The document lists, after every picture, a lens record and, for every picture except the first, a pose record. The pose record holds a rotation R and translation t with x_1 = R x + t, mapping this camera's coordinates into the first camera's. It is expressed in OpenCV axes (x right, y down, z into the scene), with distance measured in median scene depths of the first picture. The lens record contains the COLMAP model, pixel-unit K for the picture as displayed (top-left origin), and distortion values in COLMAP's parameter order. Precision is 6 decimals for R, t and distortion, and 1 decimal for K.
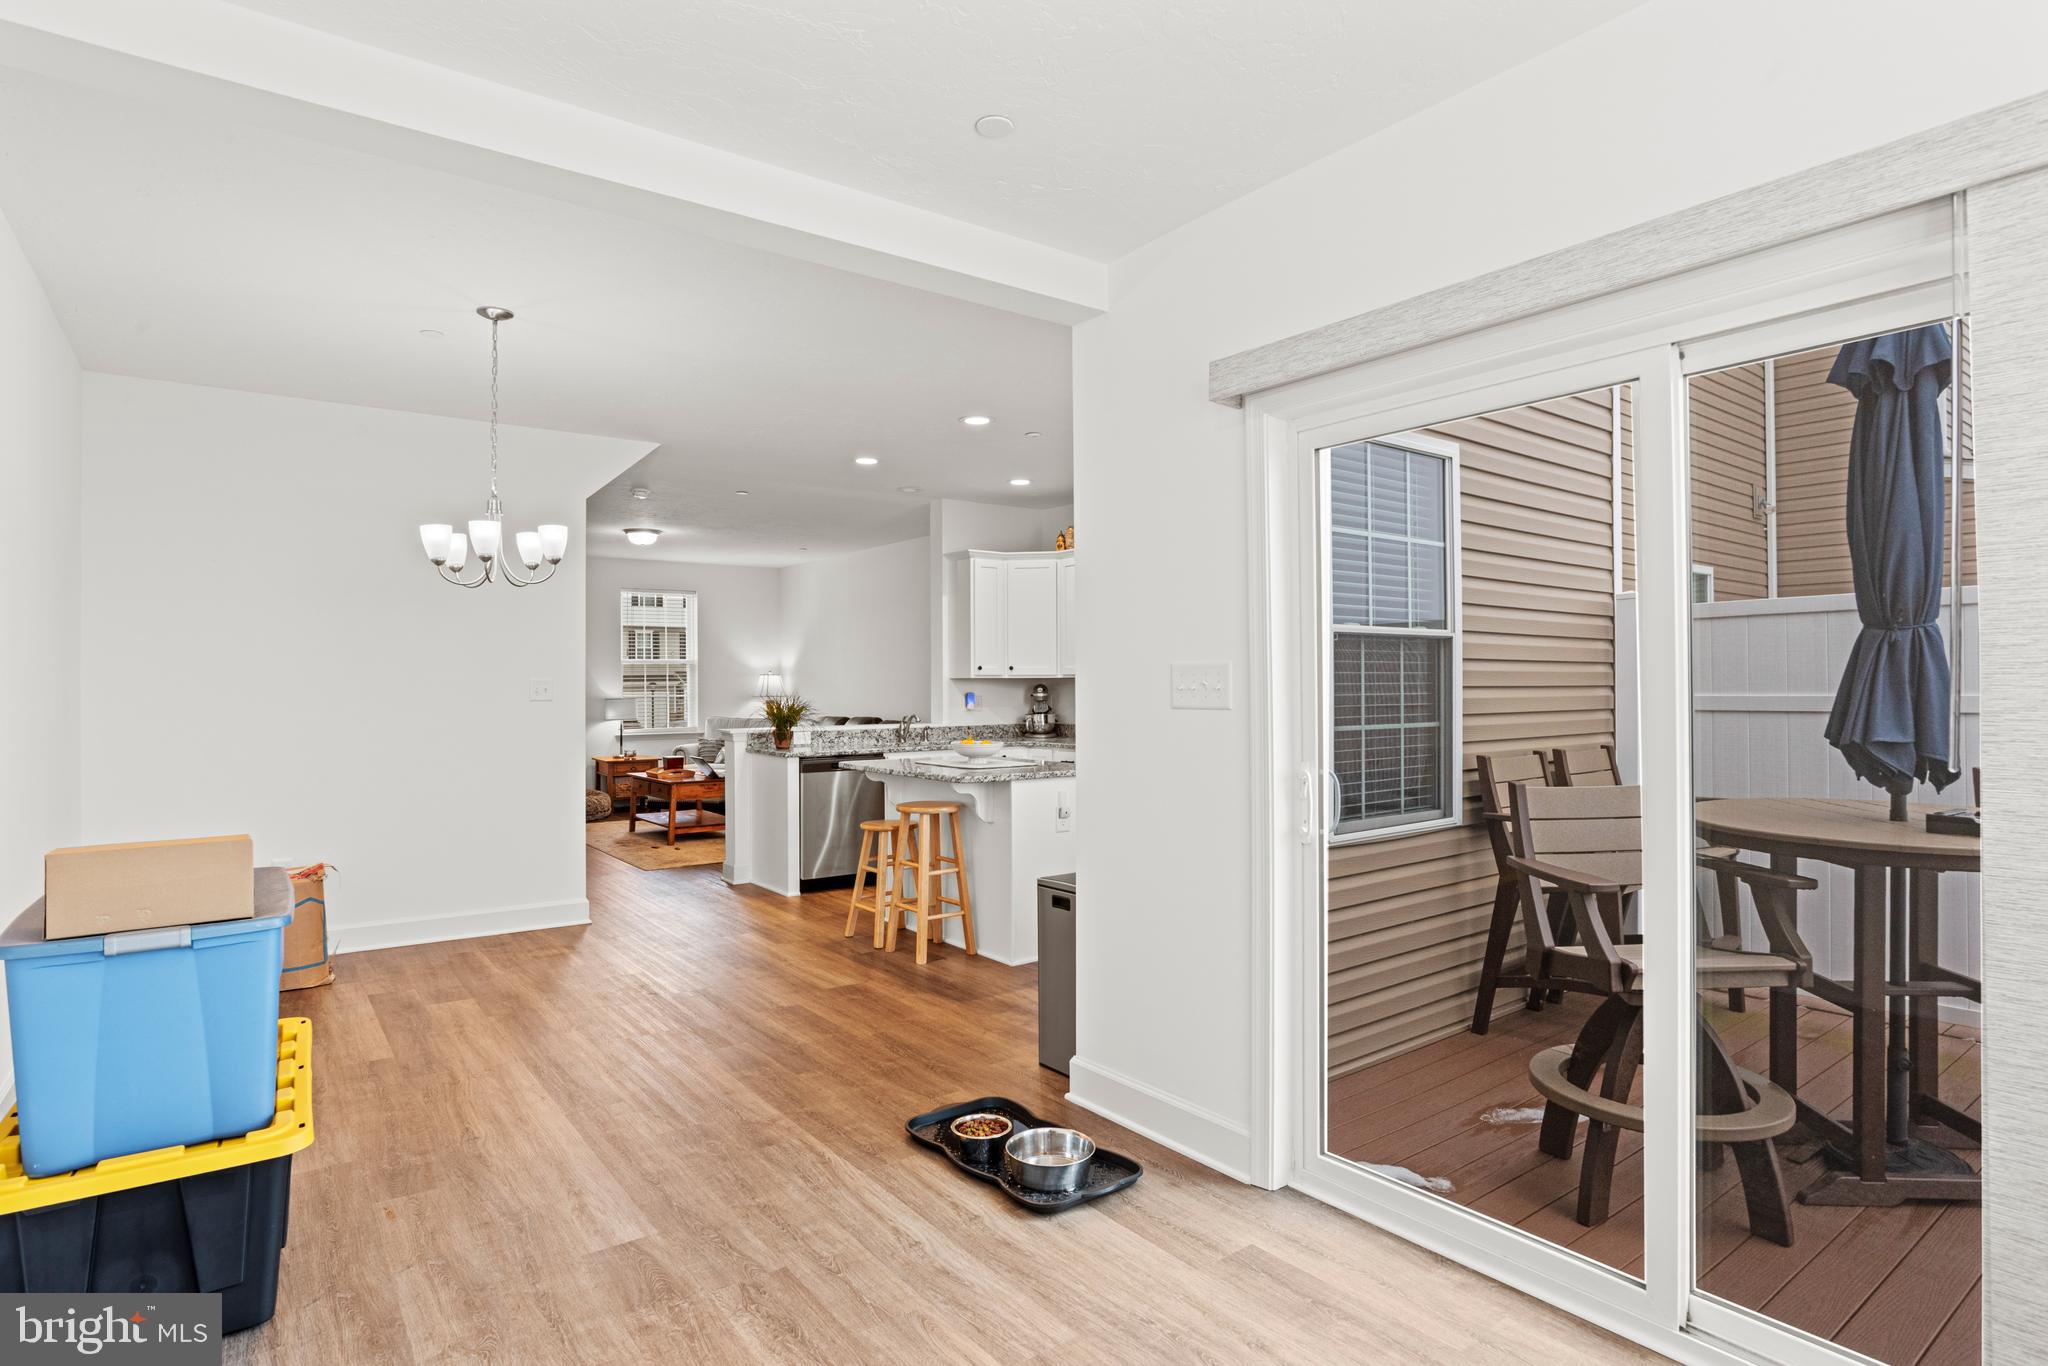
lens RADIAL K [[1061.0, 0, 1028.6], [0, 1061.0, 679.8], [0, 0, 1]] dist [-0.032831, 0.011946]
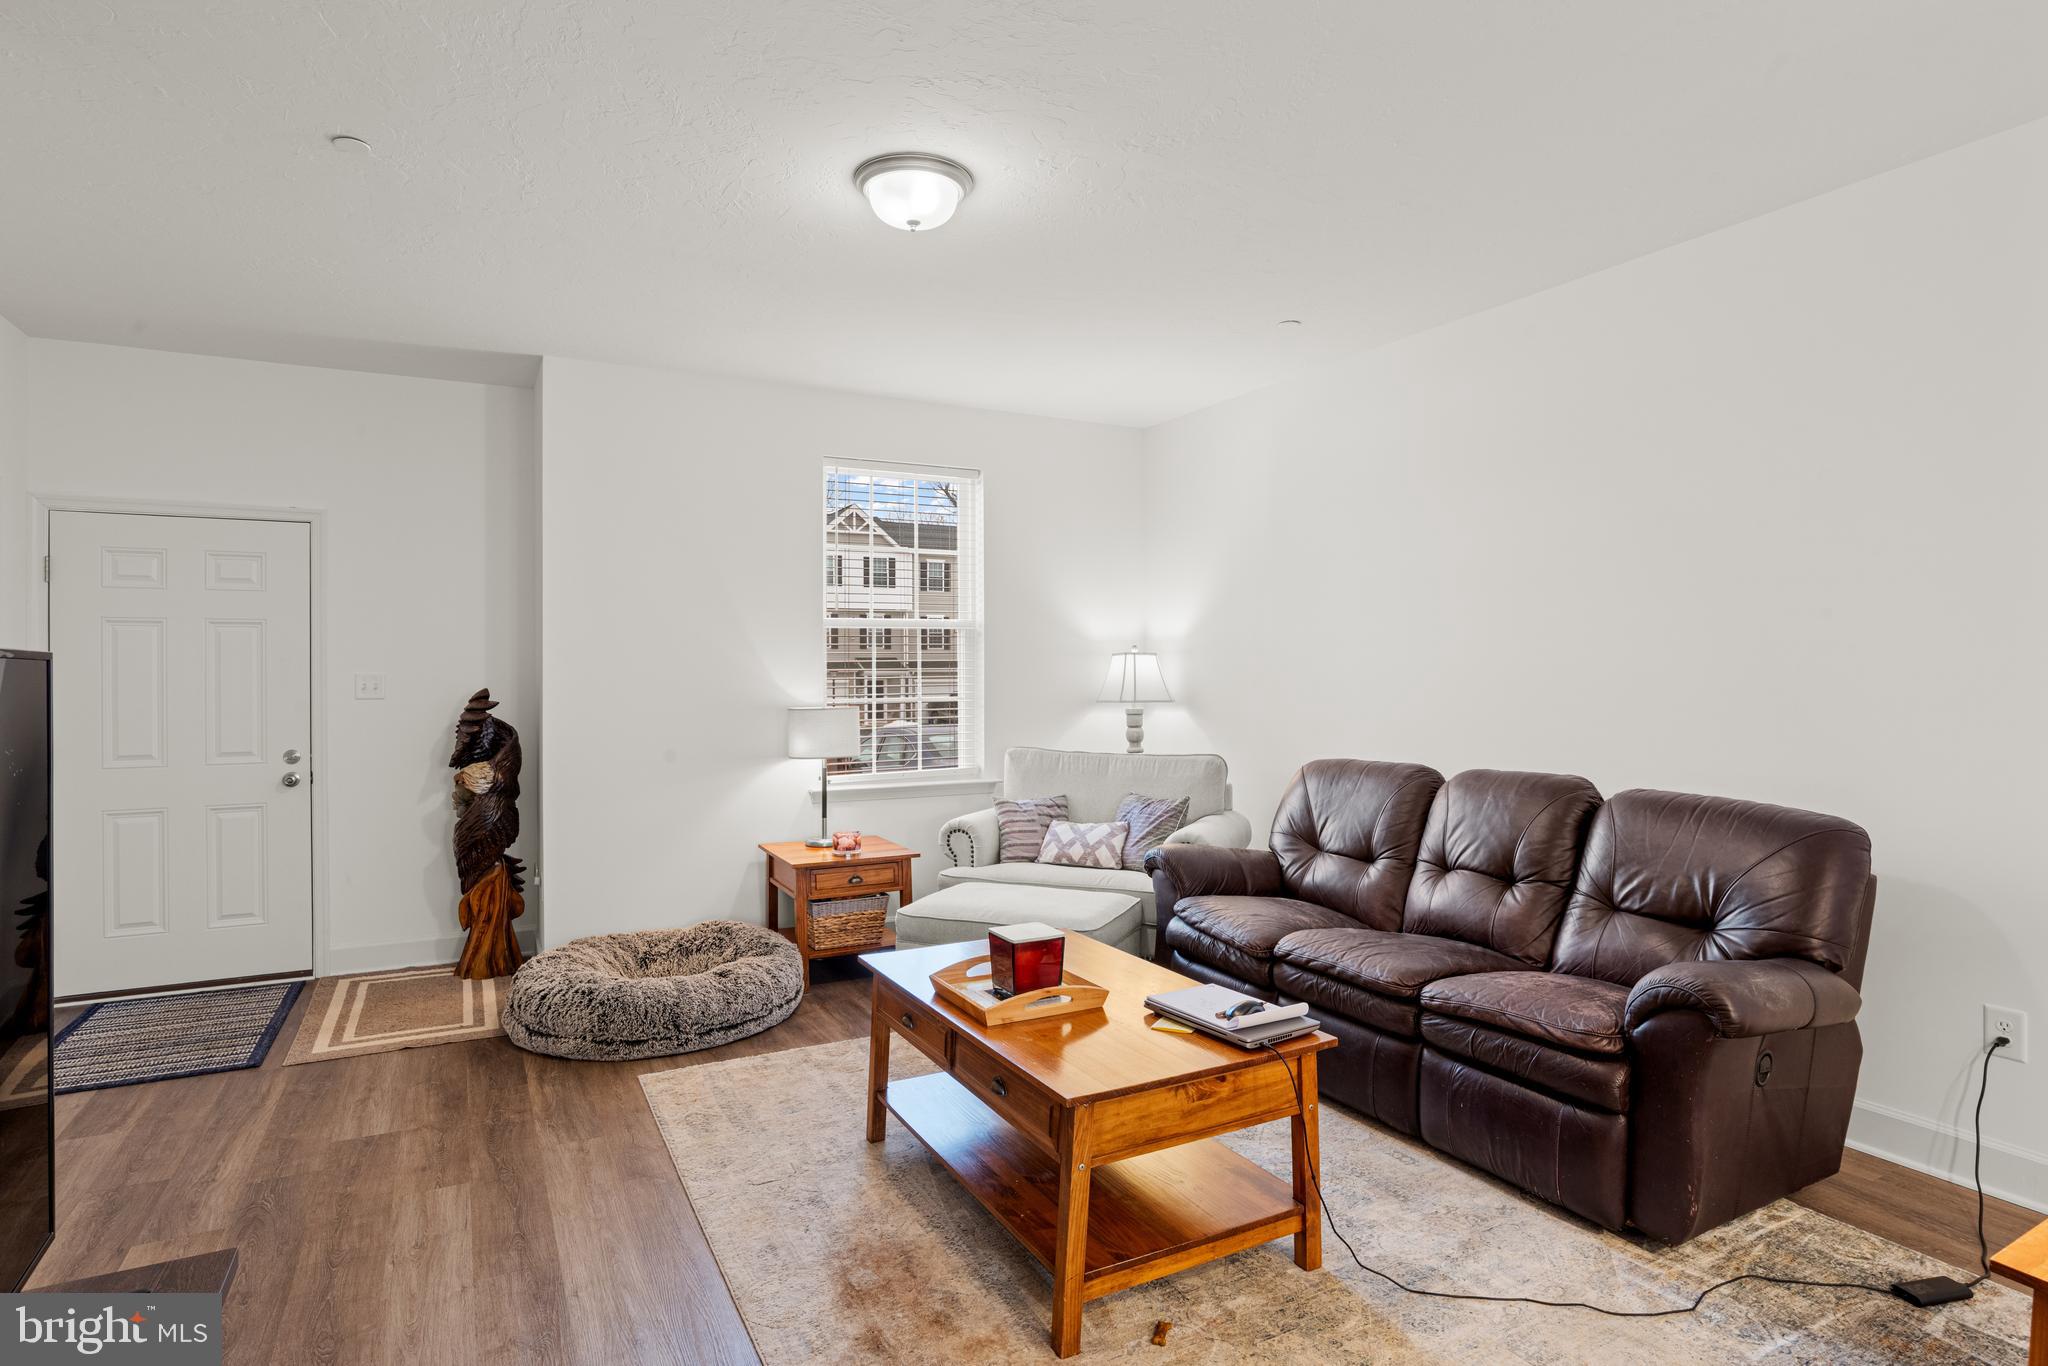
lens RADIAL K [[1061.0, 0, 1018.4], [0, 1061.0, 680.7], [0, 0, 1]] dist [-0.032831, 0.011946]
pose [[0.988318, 0.005225, -0.152318, -0.371951], [-0.003610, 0.999934, 0.010877, 0.003428], [0.152364, -0.010200, 0.988272, 0.901841]]
